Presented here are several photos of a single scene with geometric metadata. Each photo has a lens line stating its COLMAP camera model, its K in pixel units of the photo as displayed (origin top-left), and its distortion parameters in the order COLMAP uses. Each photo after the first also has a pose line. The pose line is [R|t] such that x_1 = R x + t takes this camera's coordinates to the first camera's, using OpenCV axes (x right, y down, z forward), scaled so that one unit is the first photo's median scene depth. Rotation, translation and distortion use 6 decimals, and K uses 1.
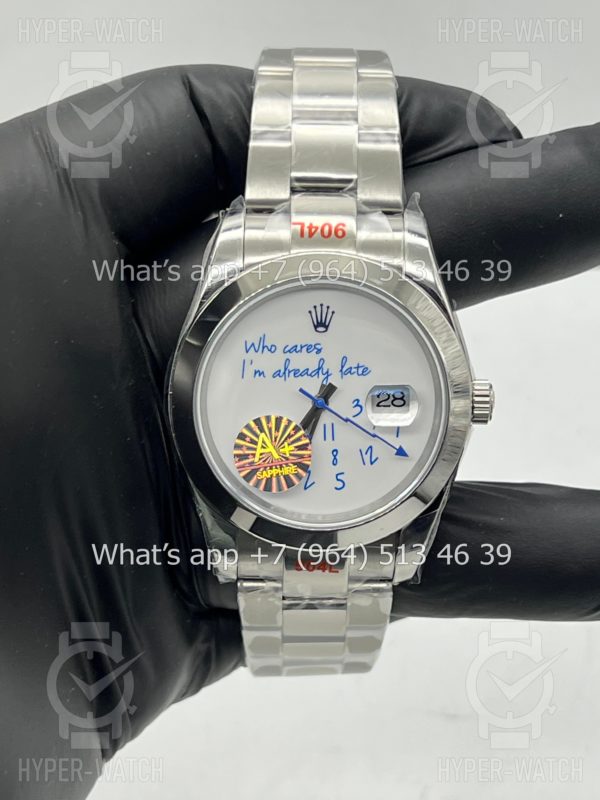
lens RADIAL K [[1890.2, 0, 303.4], [0, 1890.2, 403.0], [0, 0, 1]] dist [-0.047460, 0.000000]
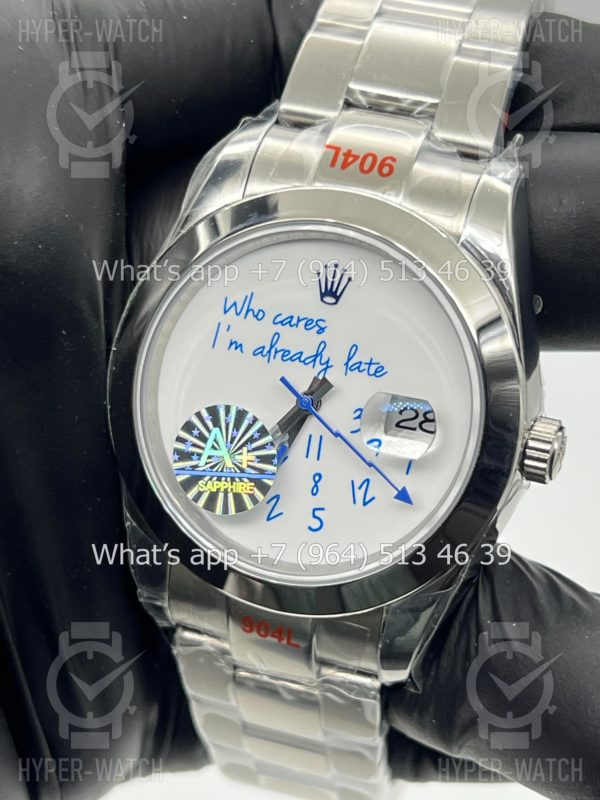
lens RADIAL K [[1890.2, 0, 299.0], [0, 1890.2, 399.1], [0, 0, 1]] dist [-0.047460, 0.000000]
pose [[0.940234, 0.193182, -0.280429, 0.201443], [-0.200780, 0.979635, 0.001668, -0.002001], [0.275040, 0.054737, 0.959873, 0.327297]]
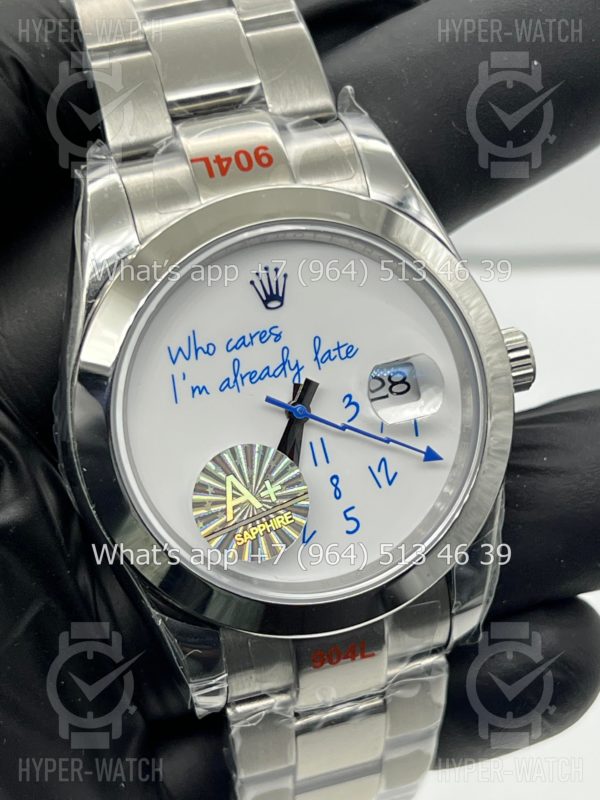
lens RADIAL K [[1890.2, 0, 297.1], [0, 1890.2, 396.4], [0, 0, 1]] dist [-0.047460, 0.000000]
pose [[0.952733, -0.228896, 0.199768, -0.123060], [0.240218, 0.970121, -0.034073, 0.017110], [-0.186000, 0.080451, 0.979251, 0.347739]]
